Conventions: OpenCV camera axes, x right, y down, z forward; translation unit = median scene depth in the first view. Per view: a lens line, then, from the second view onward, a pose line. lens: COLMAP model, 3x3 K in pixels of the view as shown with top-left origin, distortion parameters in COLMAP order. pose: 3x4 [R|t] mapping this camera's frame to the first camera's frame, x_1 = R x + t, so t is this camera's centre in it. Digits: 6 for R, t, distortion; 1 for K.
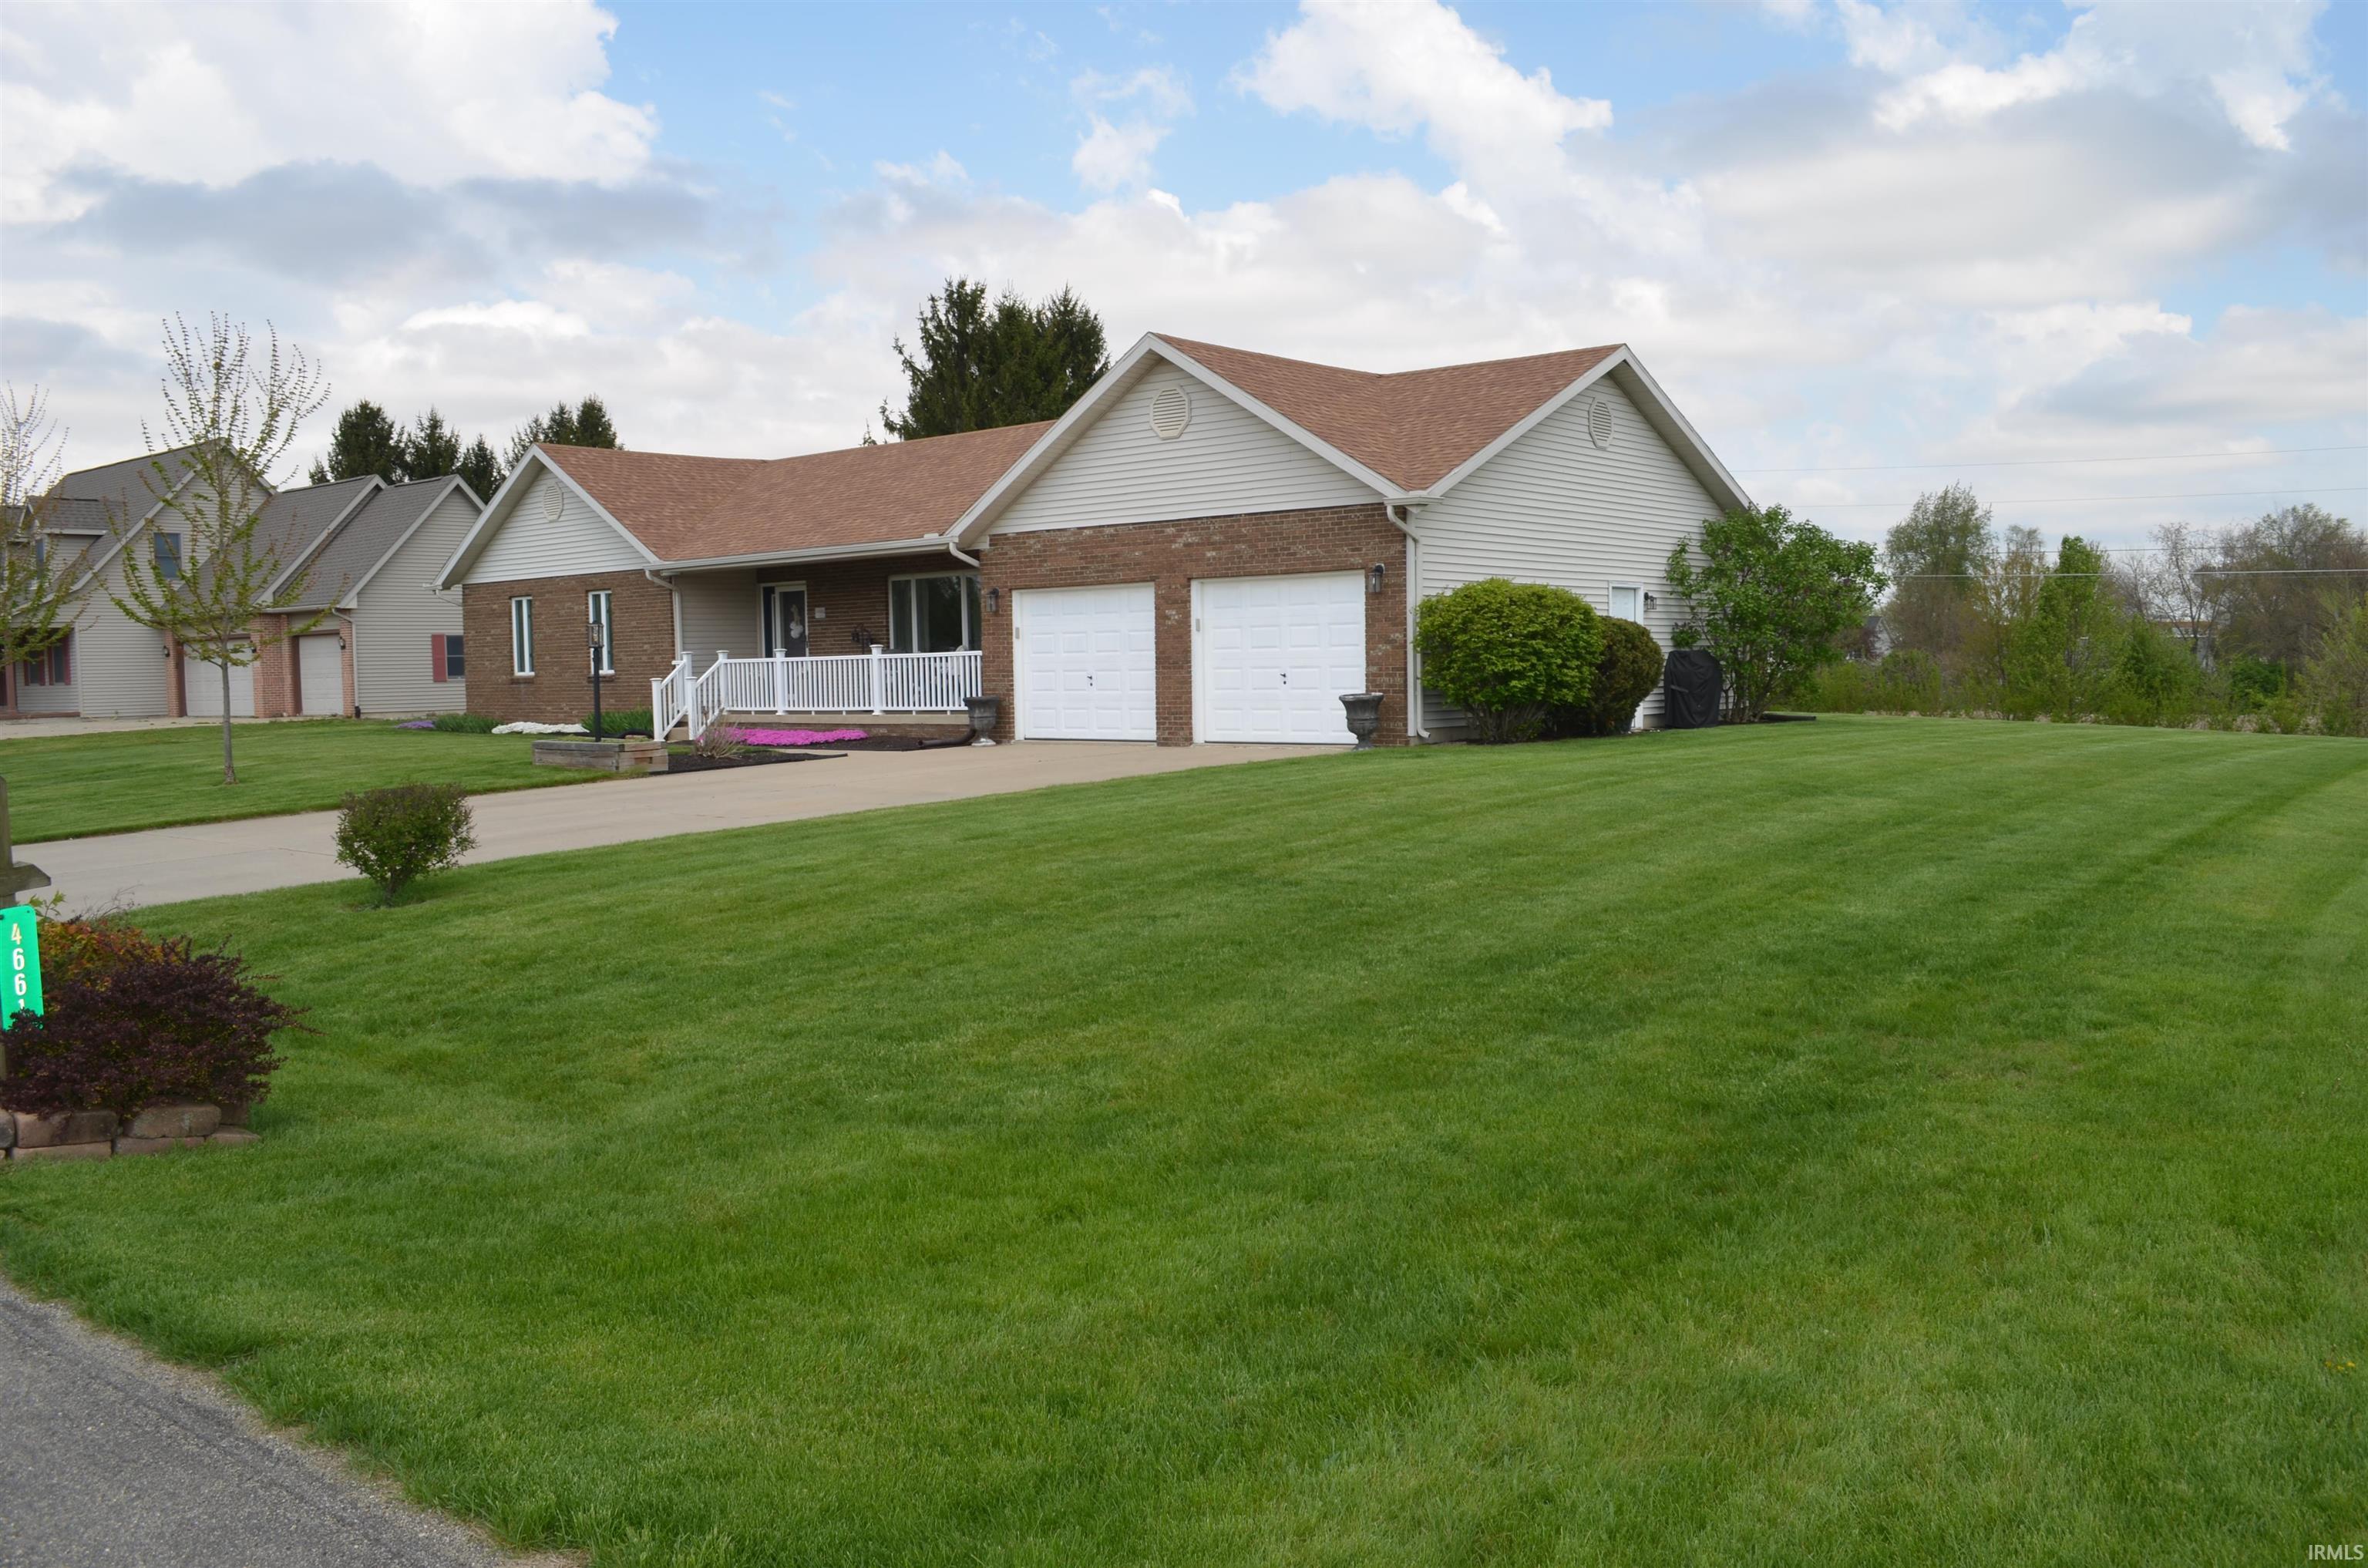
lens RADIAL K [[1857.5, 0, 1183.6], [0, 1857.5, 783.1], [0, 0, 1]] dist [-0.063415, -0.000066]
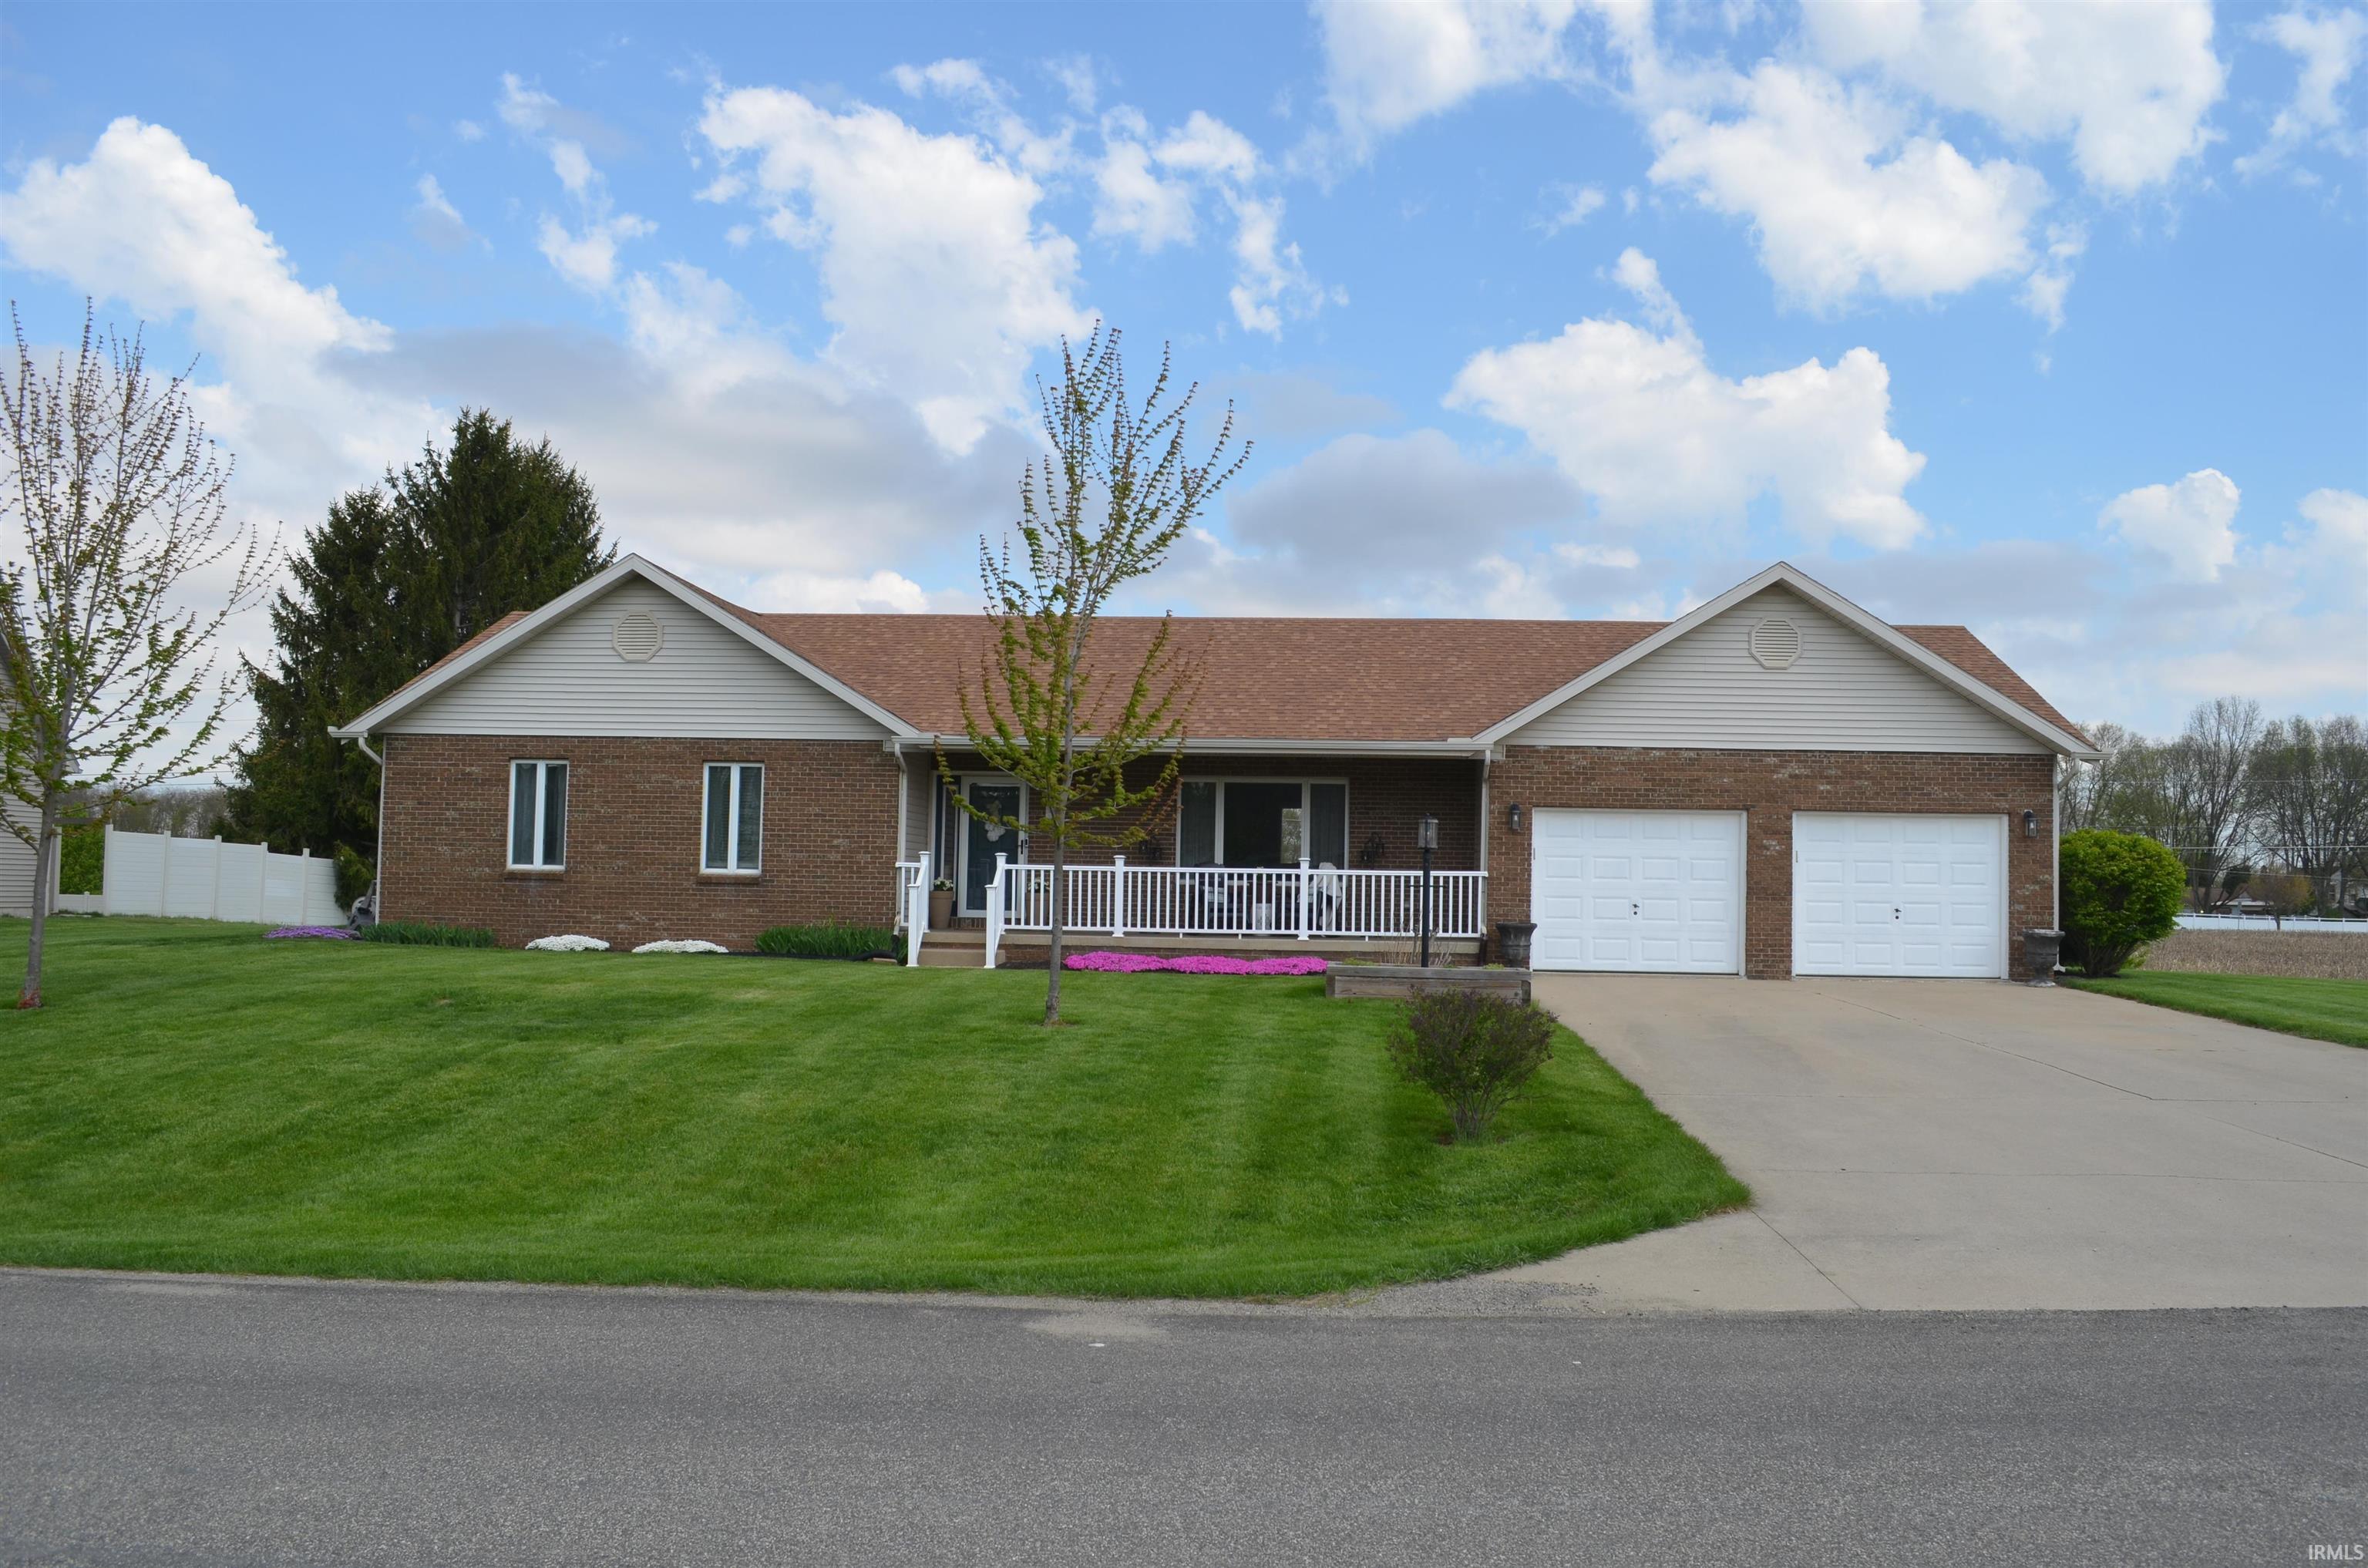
lens RADIAL K [[1857.5, 0, 1184.1], [0, 1857.5, 786.6], [0, 0, 1]] dist [-0.063415, -0.000066]
pose [[0.805344, 0.069038, 0.588774, -0.817733], [0.003990, 0.992542, -0.121840, -0.003470], [-0.592794, 0.100472, 0.799062, 0.391224]]
